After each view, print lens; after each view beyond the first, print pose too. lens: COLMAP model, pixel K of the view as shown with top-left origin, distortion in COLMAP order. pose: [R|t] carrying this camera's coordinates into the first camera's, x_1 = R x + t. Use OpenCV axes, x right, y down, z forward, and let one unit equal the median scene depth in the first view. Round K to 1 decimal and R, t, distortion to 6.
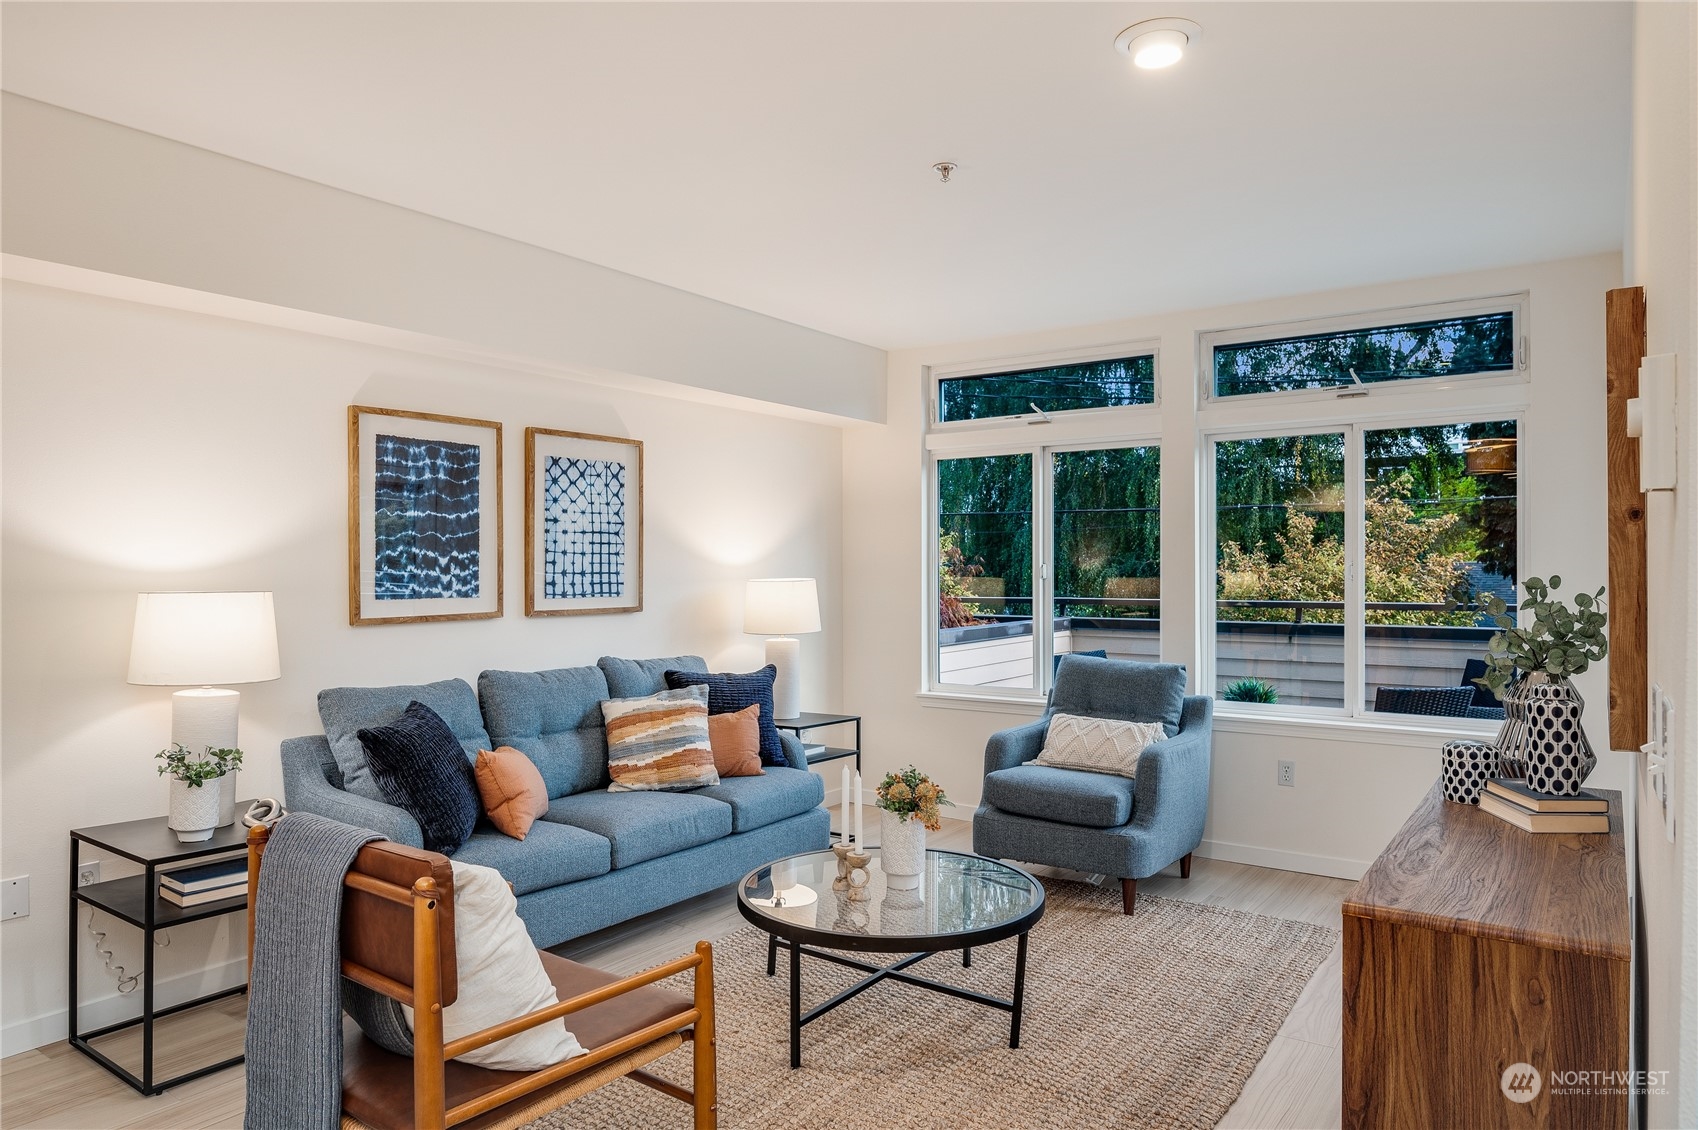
lens RADIAL K [[1085.6, 0, 807.8], [0, 1085.6, 549.1], [0, 0, 1]] dist [-0.006364, -0.000473]
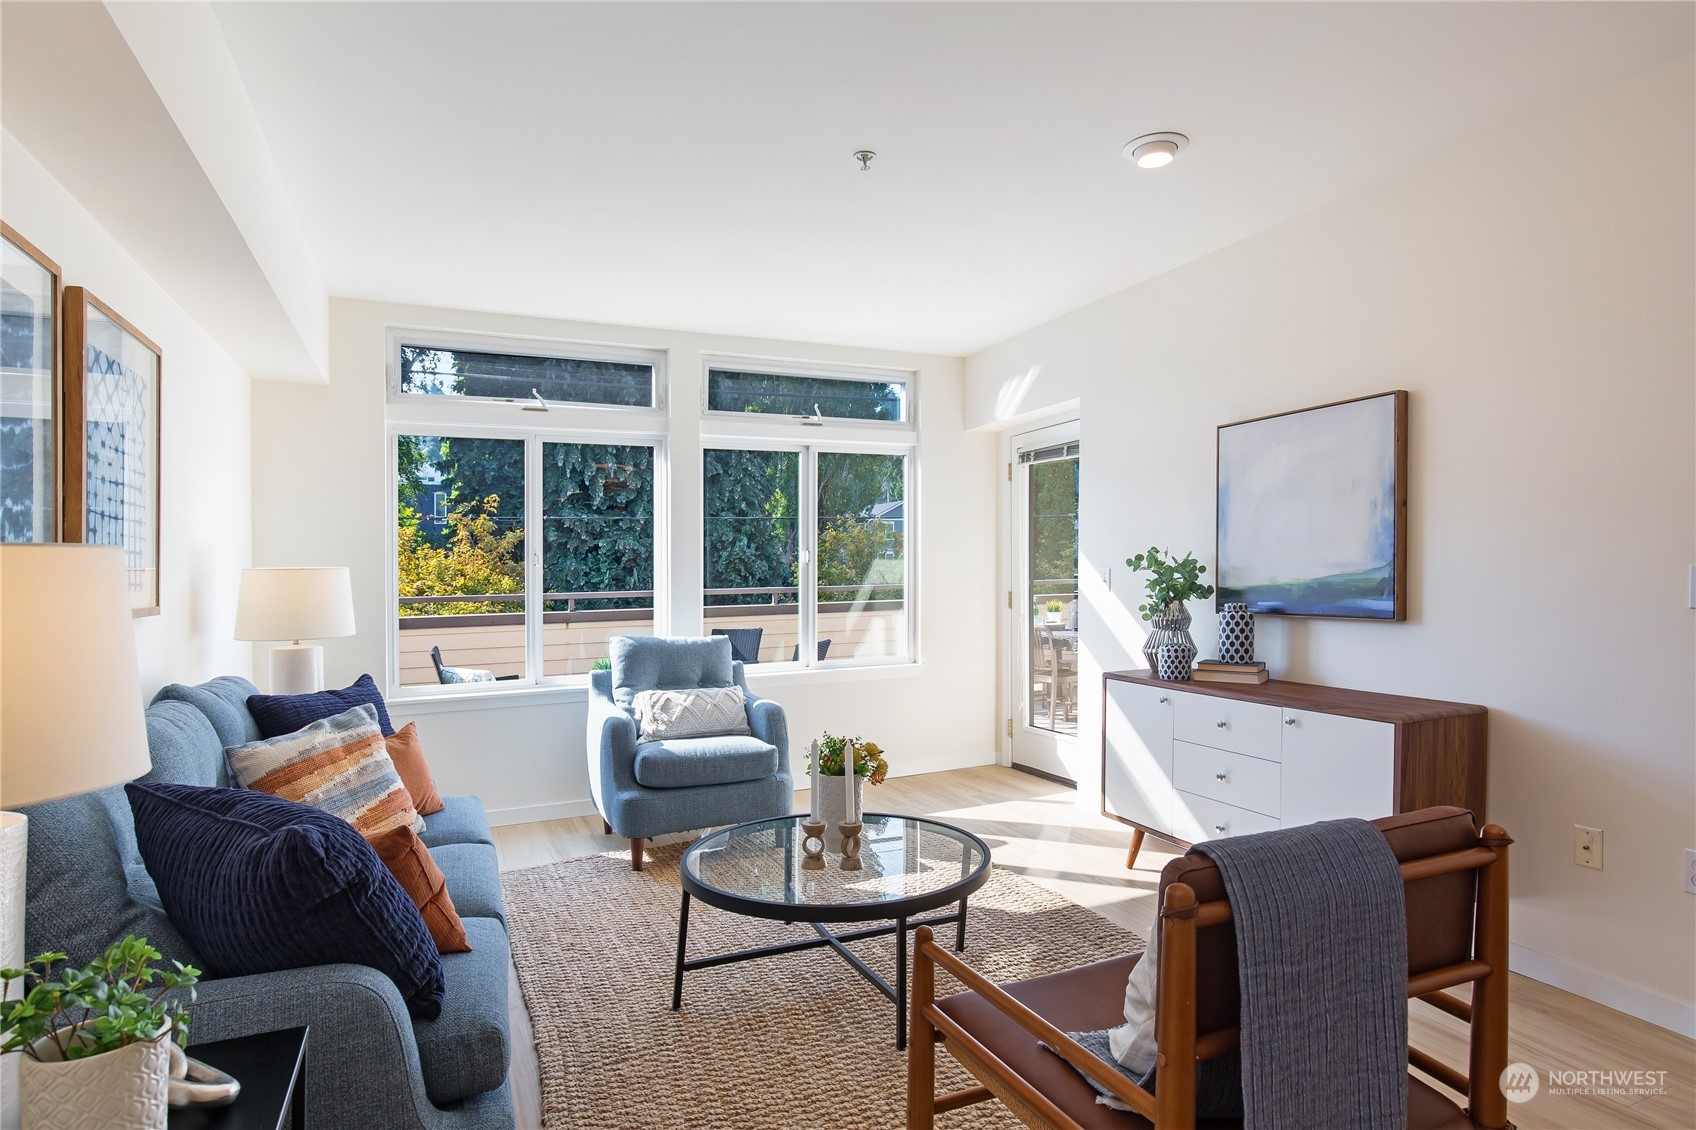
lens RADIAL K [[969.0, 0, 883.7], [0, 969.0, 539.8], [0, 0, 1]] dist [0.017430, -0.004734]
pose [[0.460571, 0.031541, 0.887062, -0.618269], [-0.002559, 0.999411, -0.034207, 0.046296], [-0.887619, 0.013485, 0.460381, 0.464444]]
